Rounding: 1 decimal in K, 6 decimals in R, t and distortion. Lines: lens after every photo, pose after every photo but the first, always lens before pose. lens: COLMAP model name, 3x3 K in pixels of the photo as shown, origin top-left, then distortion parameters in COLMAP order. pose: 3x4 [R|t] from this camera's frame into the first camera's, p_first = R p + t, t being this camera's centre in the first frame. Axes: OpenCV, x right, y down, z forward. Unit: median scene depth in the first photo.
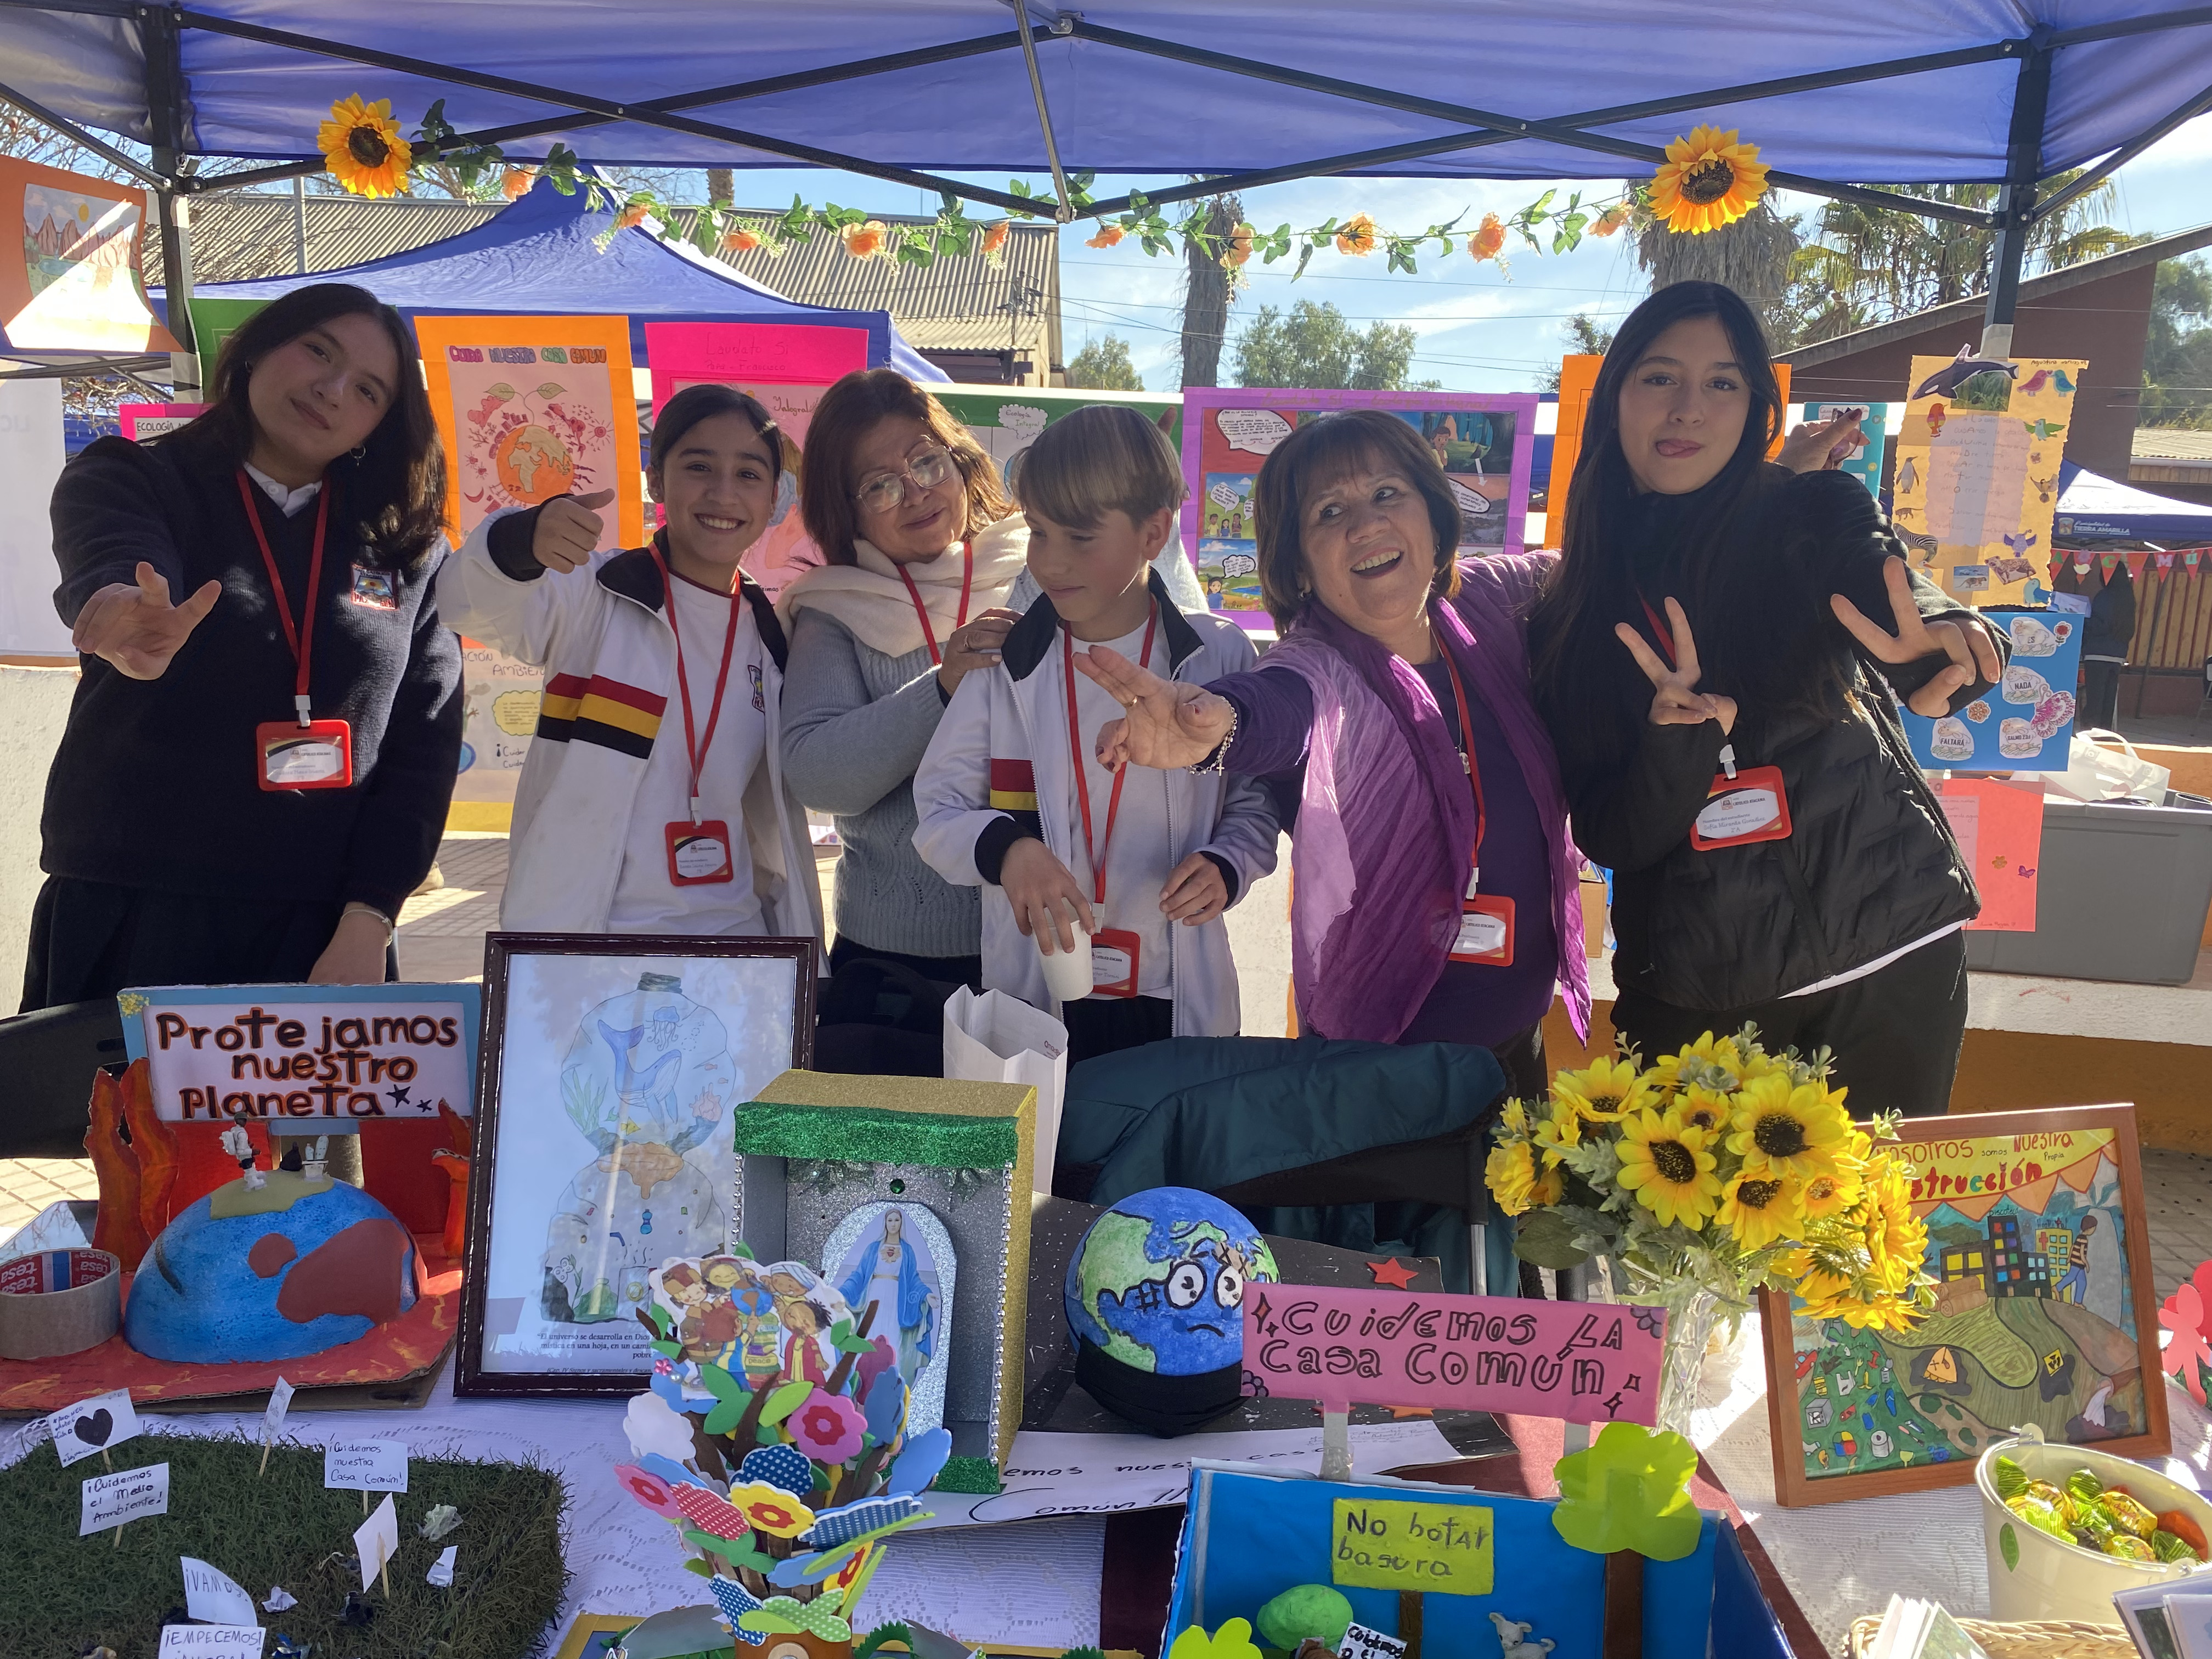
lens RADIAL K [[1672.7, 0, 1081.6], [0, 1672.7, 828.0], [0, 0, 1]] dist [0.005517, -0.000077]
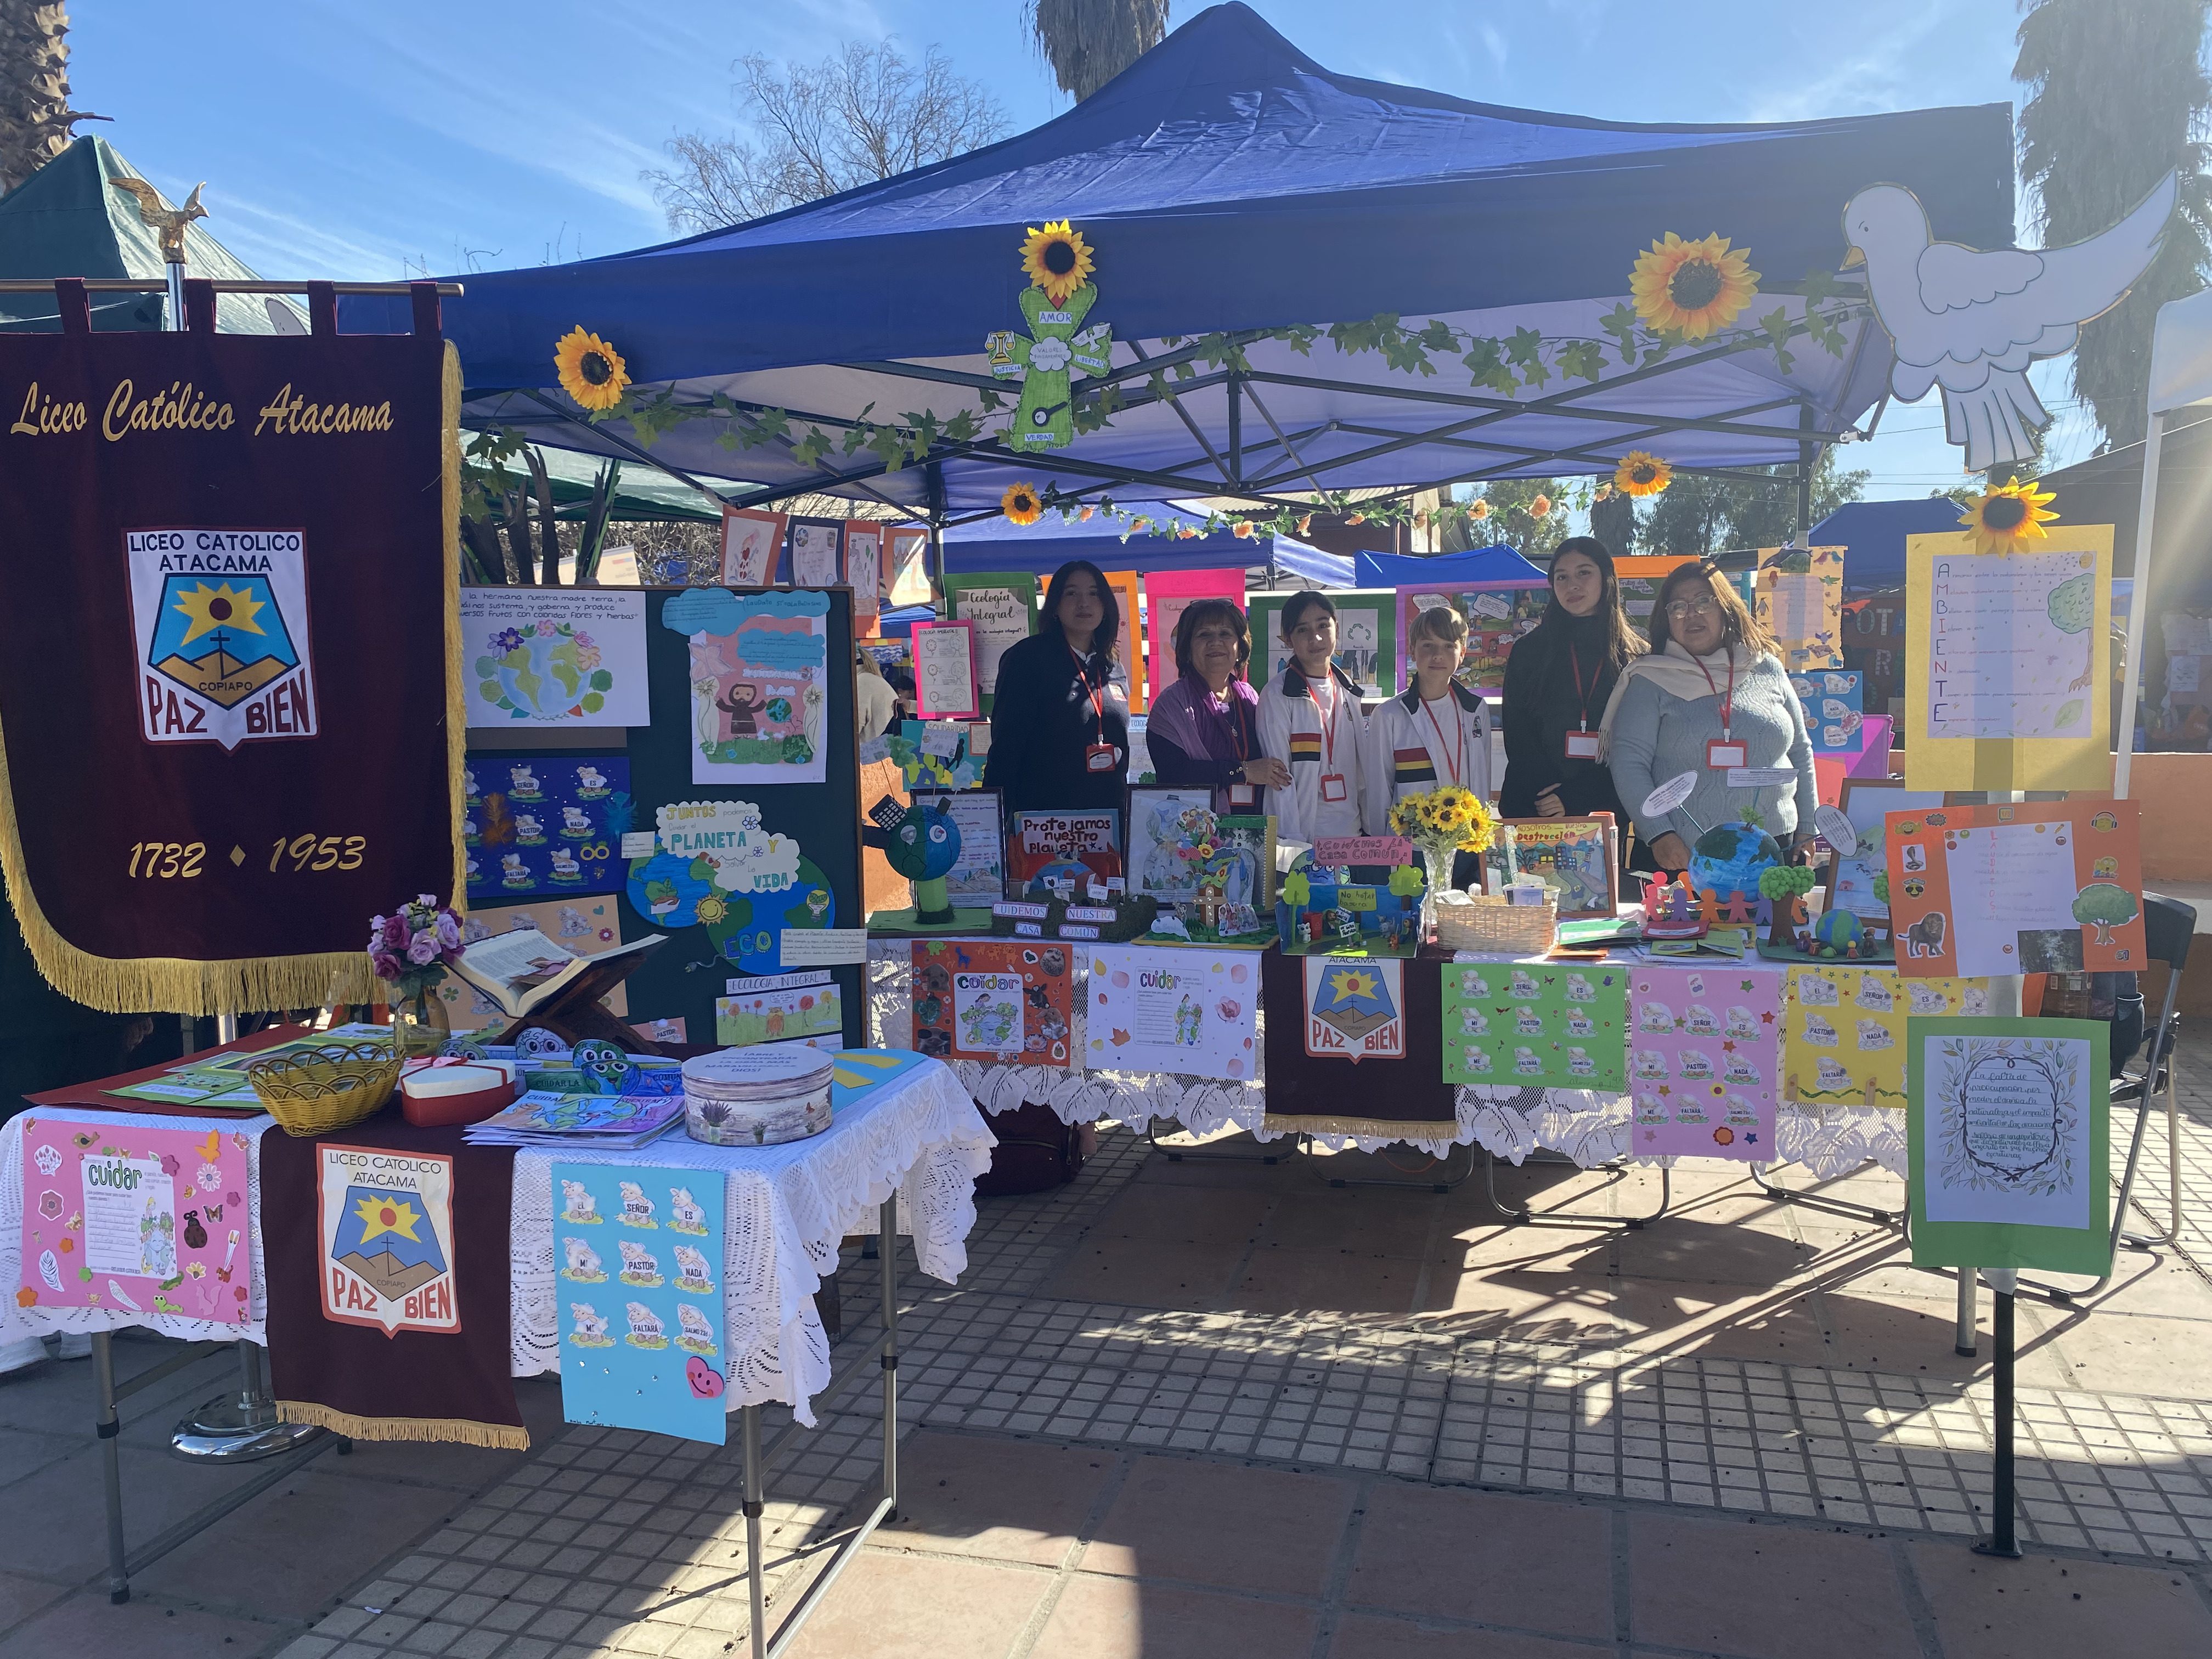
lens RADIAL K [[1694.2, 0, 1119.4], [0, 1694.2, 818.9], [0, 0, 1]] dist [0.010385, -0.013356]
pose [[0.972073, -0.031458, -0.232563, 0.213767], [0.013575, 0.996853, -0.078099, 0.192497], [0.234288, 0.072761, 0.969441, -1.141733]]
